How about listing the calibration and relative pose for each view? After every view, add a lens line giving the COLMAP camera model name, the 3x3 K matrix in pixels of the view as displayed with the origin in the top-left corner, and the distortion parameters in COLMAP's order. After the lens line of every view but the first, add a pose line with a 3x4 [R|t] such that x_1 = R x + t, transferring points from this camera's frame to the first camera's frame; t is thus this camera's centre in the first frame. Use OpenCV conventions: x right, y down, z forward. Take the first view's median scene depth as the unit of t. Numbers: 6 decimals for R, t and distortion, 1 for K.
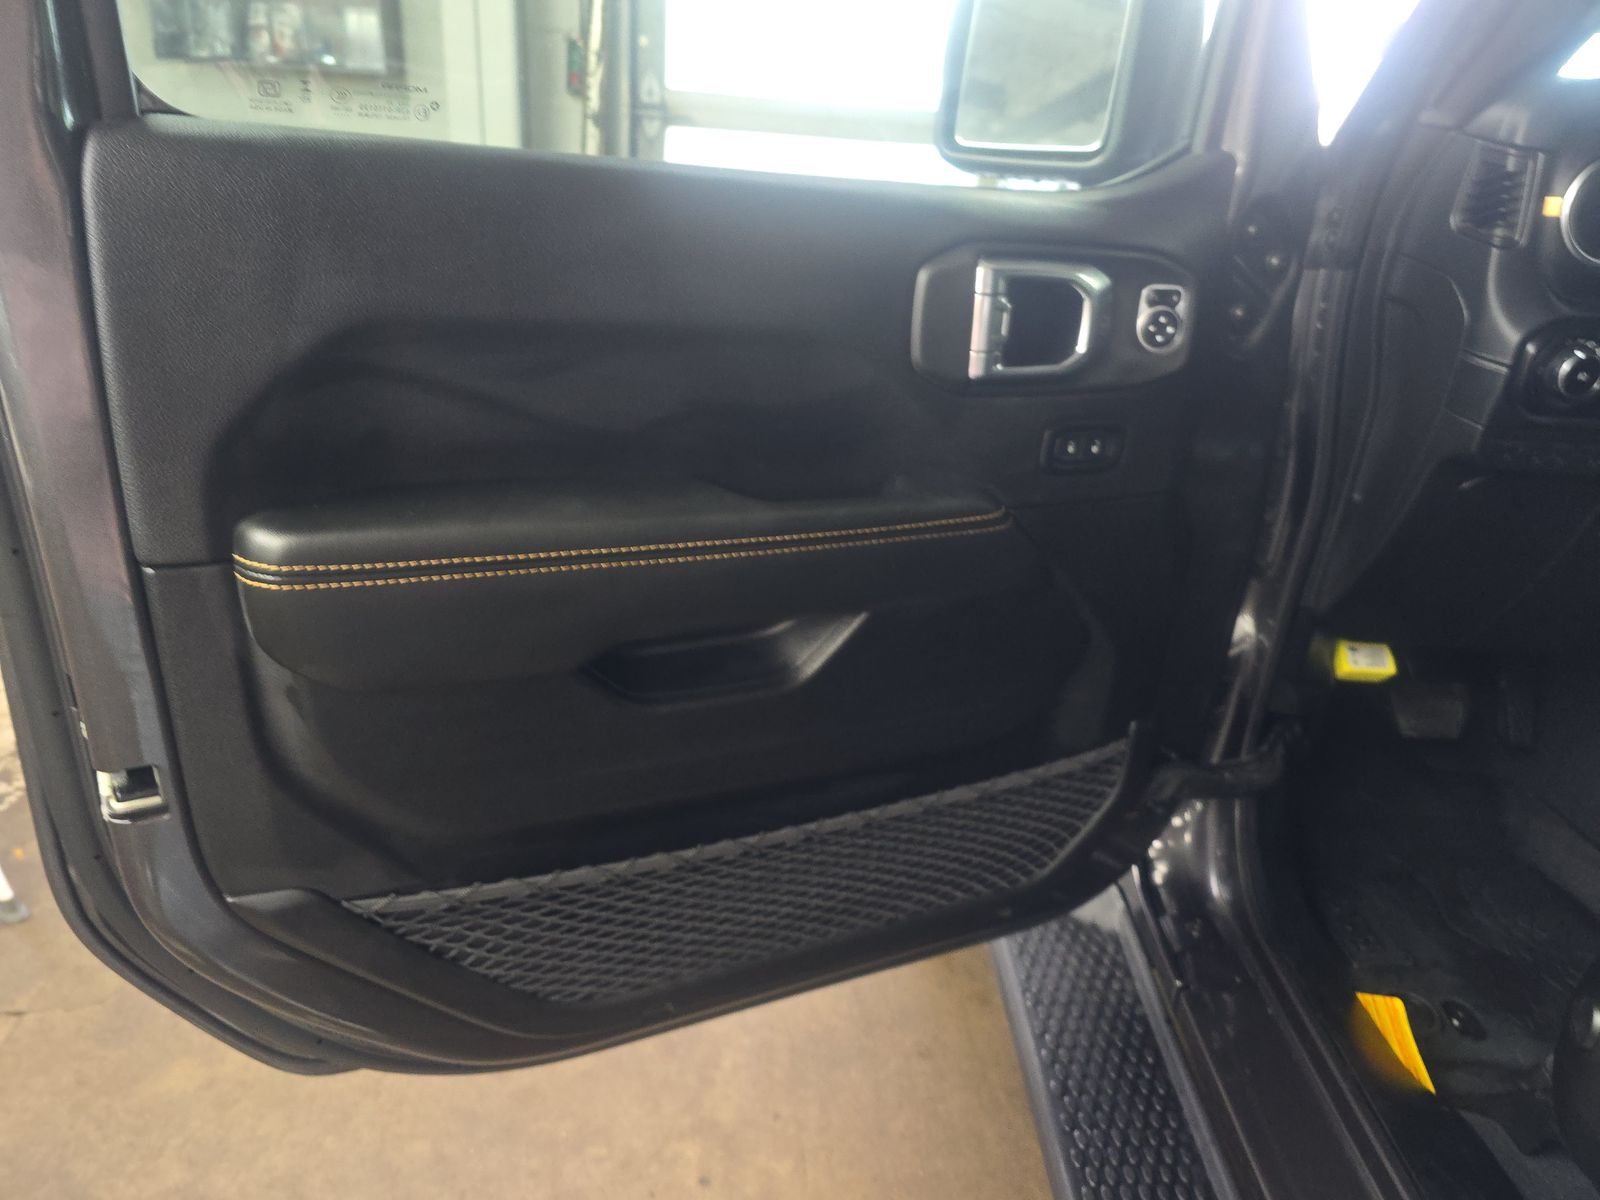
lens RADIAL K [[1090.2, 0, 800.4], [0, 1090.2, 593.2], [0, 0, 1]] dist [0.005259, -0.000610]
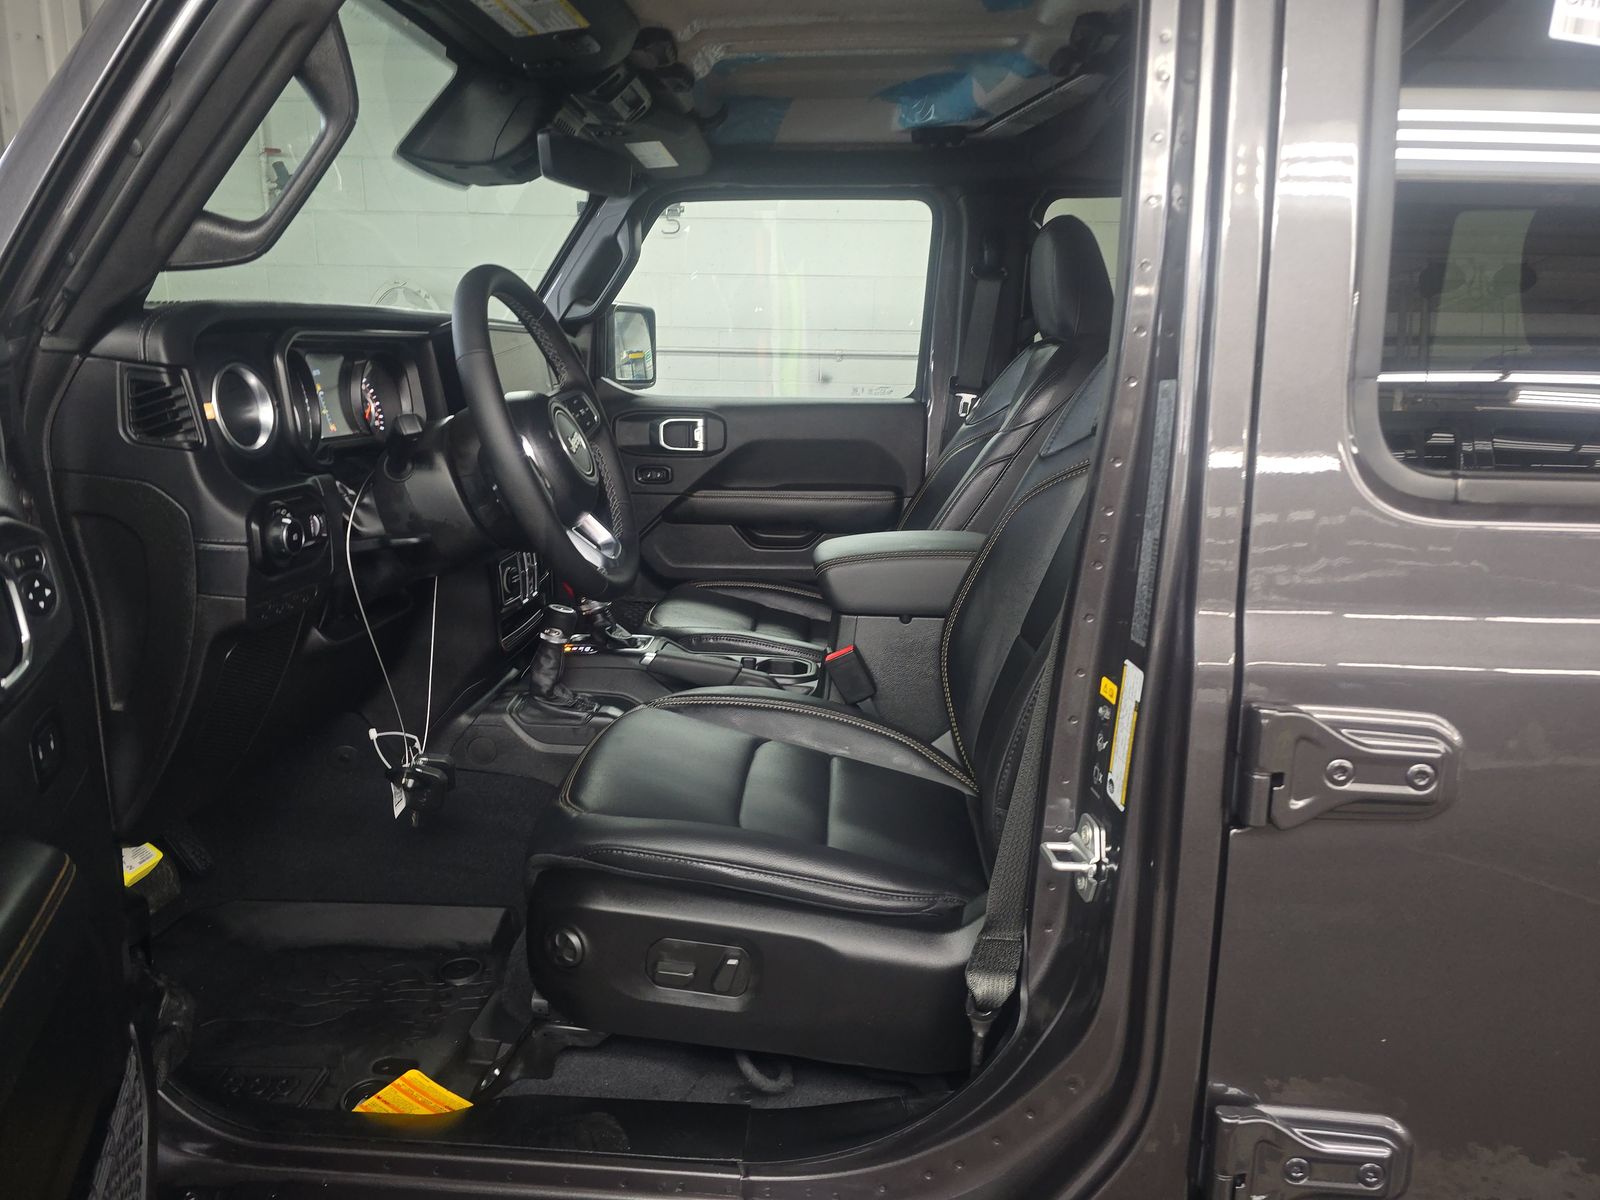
lens RADIAL K [[1090.2, 0, 800.9], [0, 1090.2, 604.1], [0, 0, 1]] dist [0.005259, -0.000610]
pose [[0.088166, -0.283149, 0.955015, -0.417740], [0.401357, 0.887576, 0.226101, -0.176052], [-0.911668, 0.363368, 0.191897, 0.267536]]
